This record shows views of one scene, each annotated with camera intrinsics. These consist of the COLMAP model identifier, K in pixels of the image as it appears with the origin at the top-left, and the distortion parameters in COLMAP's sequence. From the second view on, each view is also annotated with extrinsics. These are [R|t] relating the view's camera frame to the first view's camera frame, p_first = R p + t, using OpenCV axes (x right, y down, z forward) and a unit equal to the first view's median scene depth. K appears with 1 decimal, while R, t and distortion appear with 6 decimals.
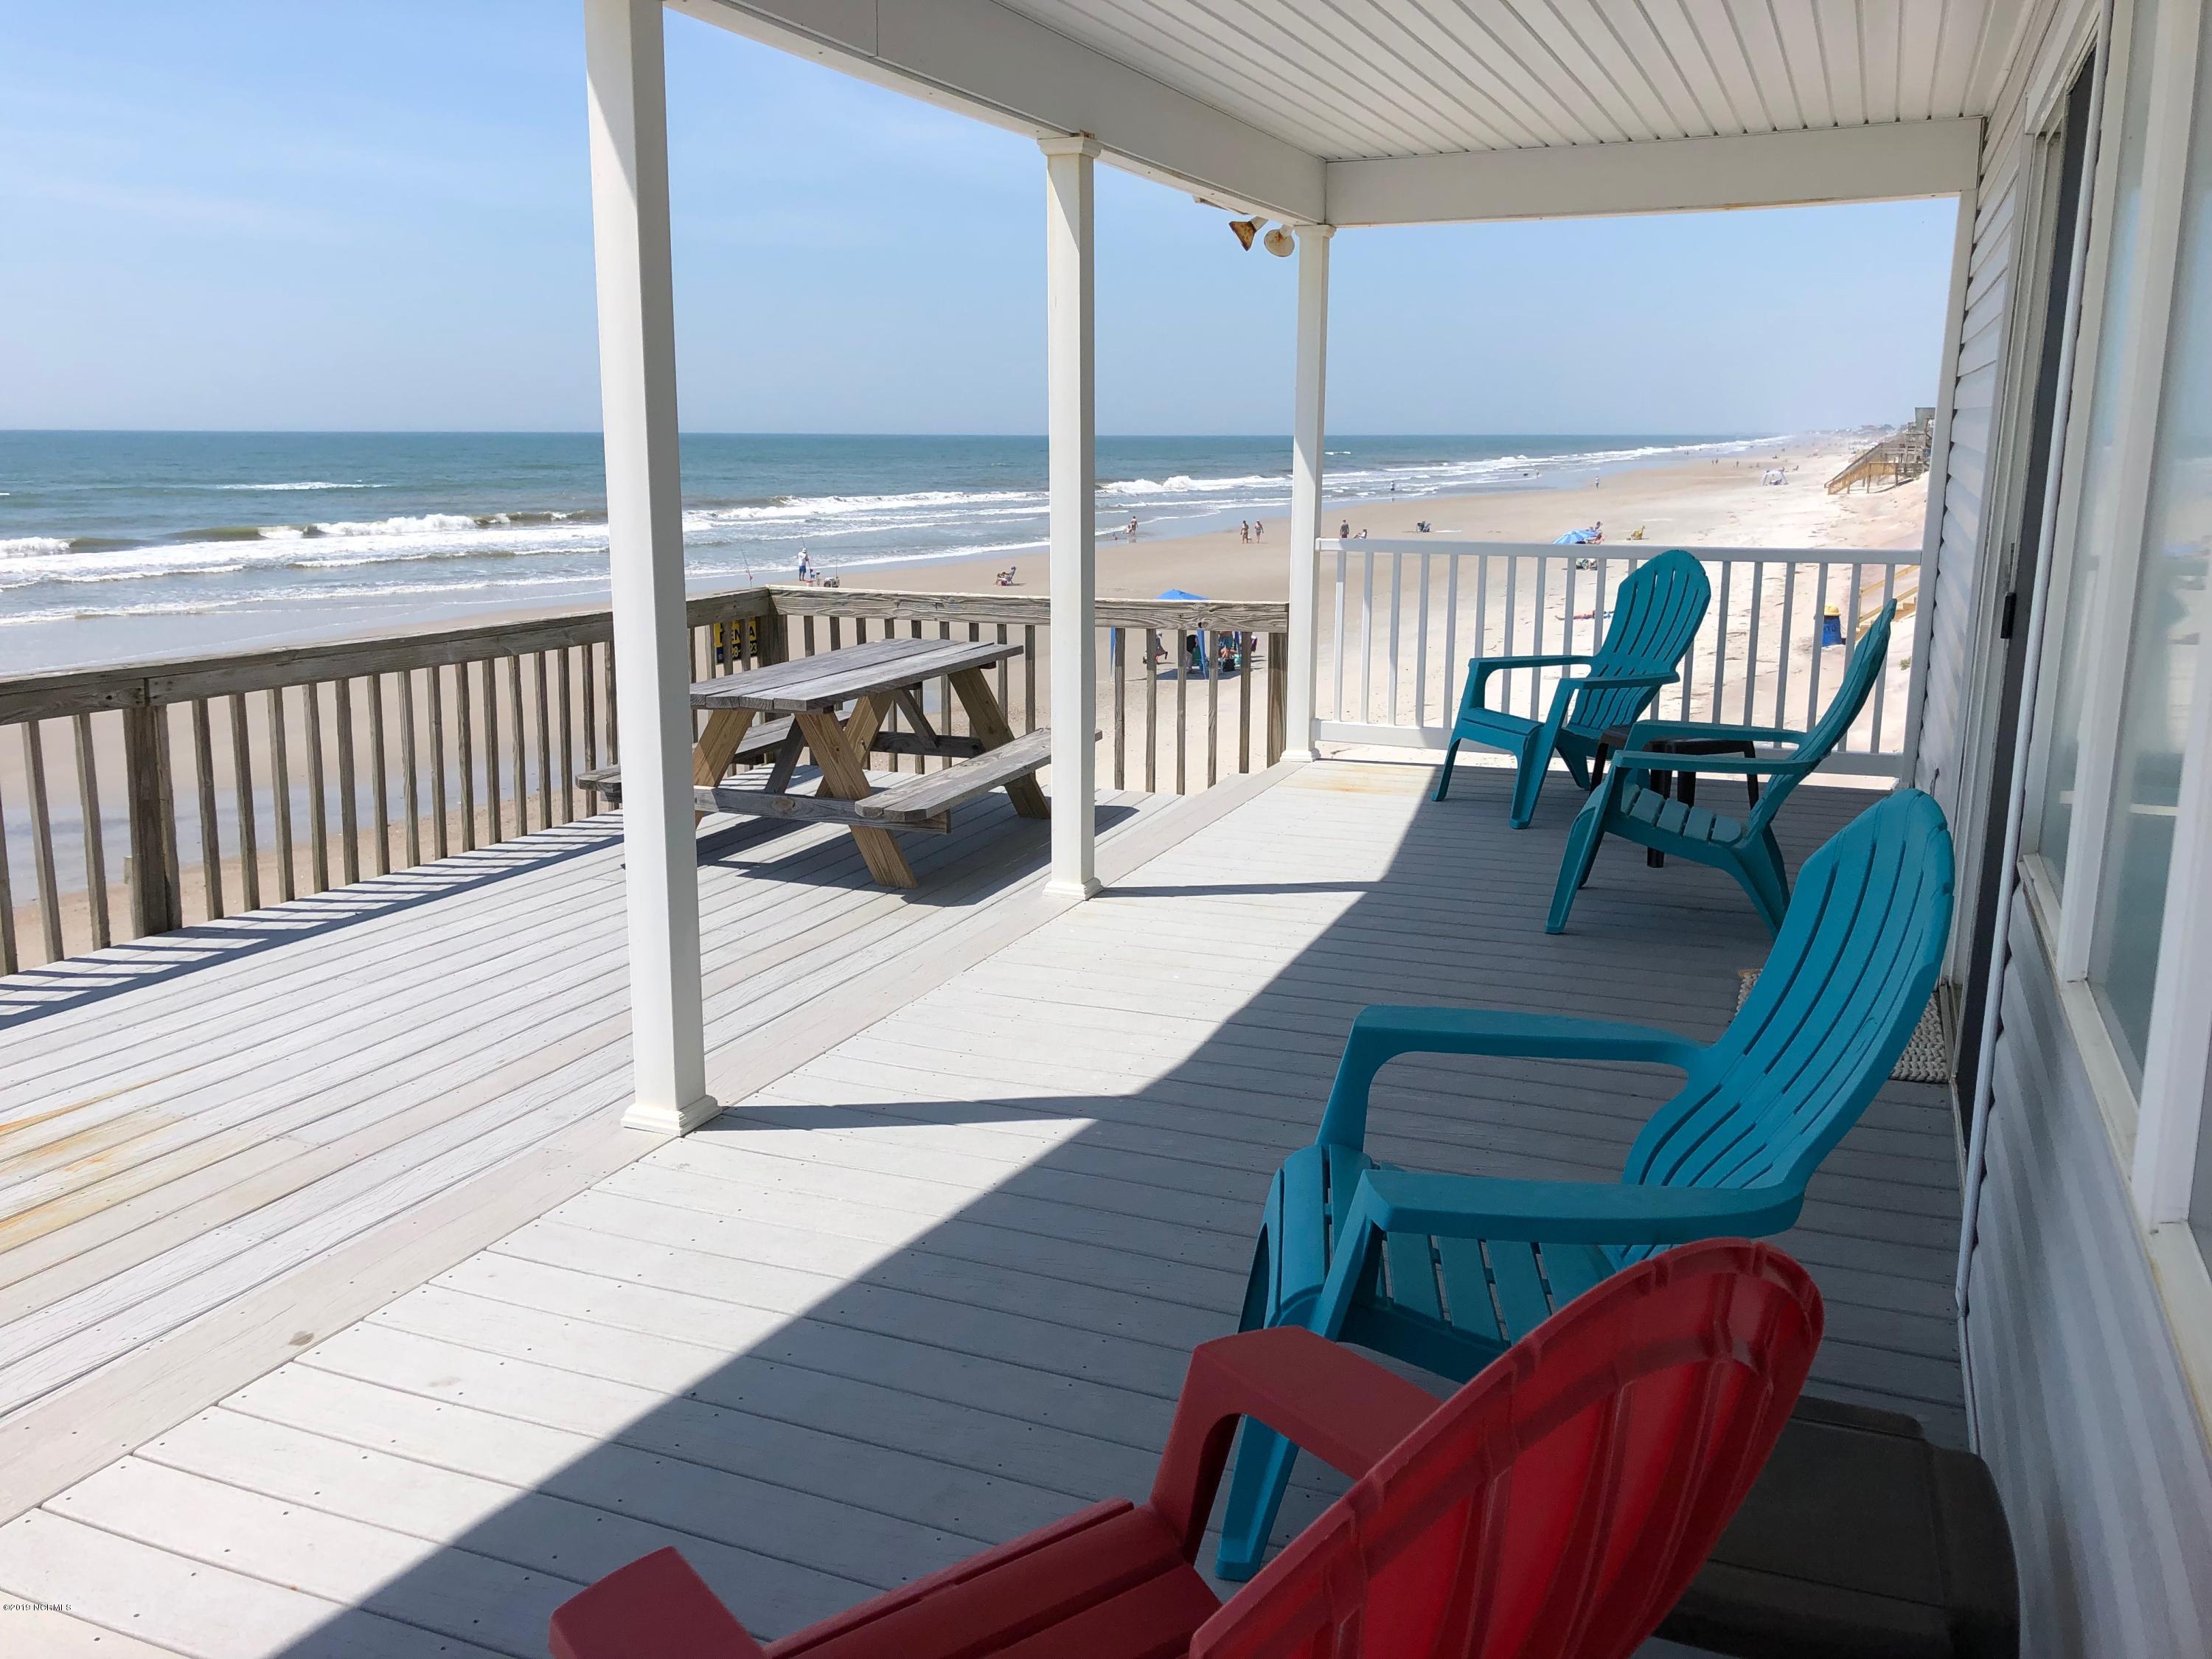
lens RADIAL K [[1798.5, 0, 1108.2], [0, 1798.5, 823.2], [0, 0, 1]] dist [0.033877, -0.057359]
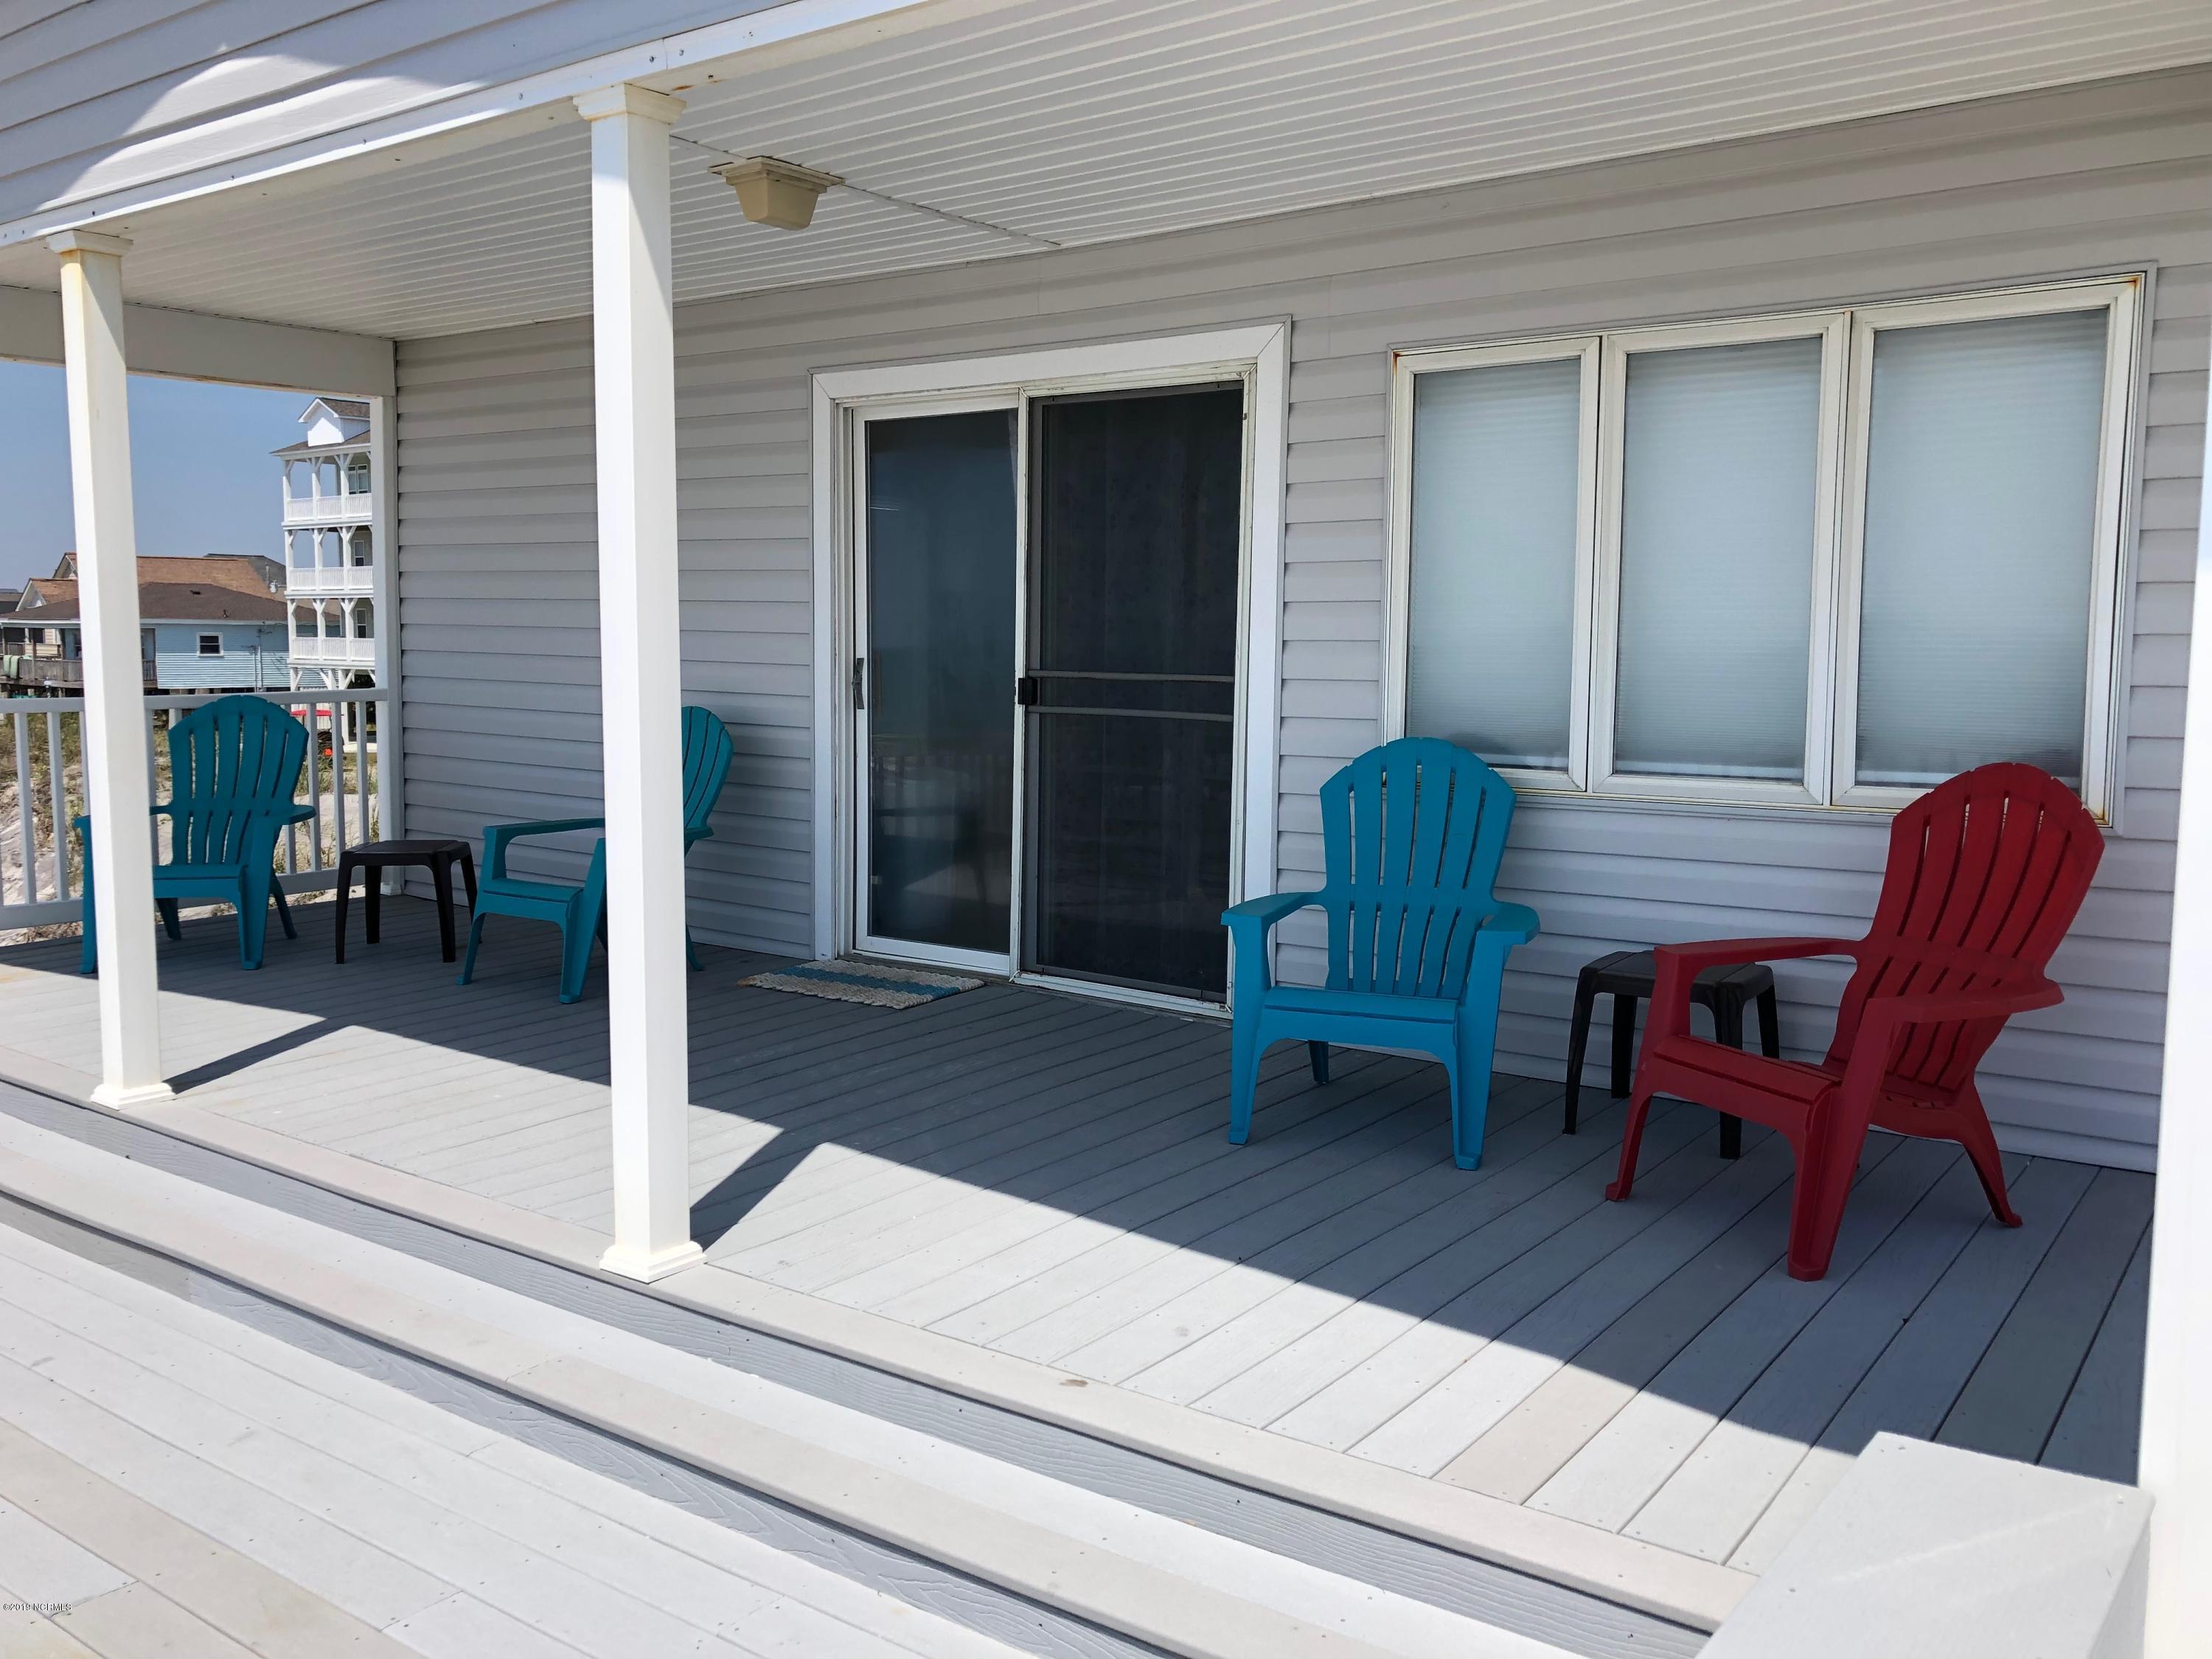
lens RADIAL K [[1798.5, 0, 1102.4], [0, 1798.5, 826.8], [0, 0, 1]] dist [0.033877, -0.057359]
pose [[0.225887, -0.100073, 0.969000, -0.662346], [0.197406, 0.978774, 0.055064, -0.039788], [-0.953942, 0.178848, 0.240847, 0.314031]]
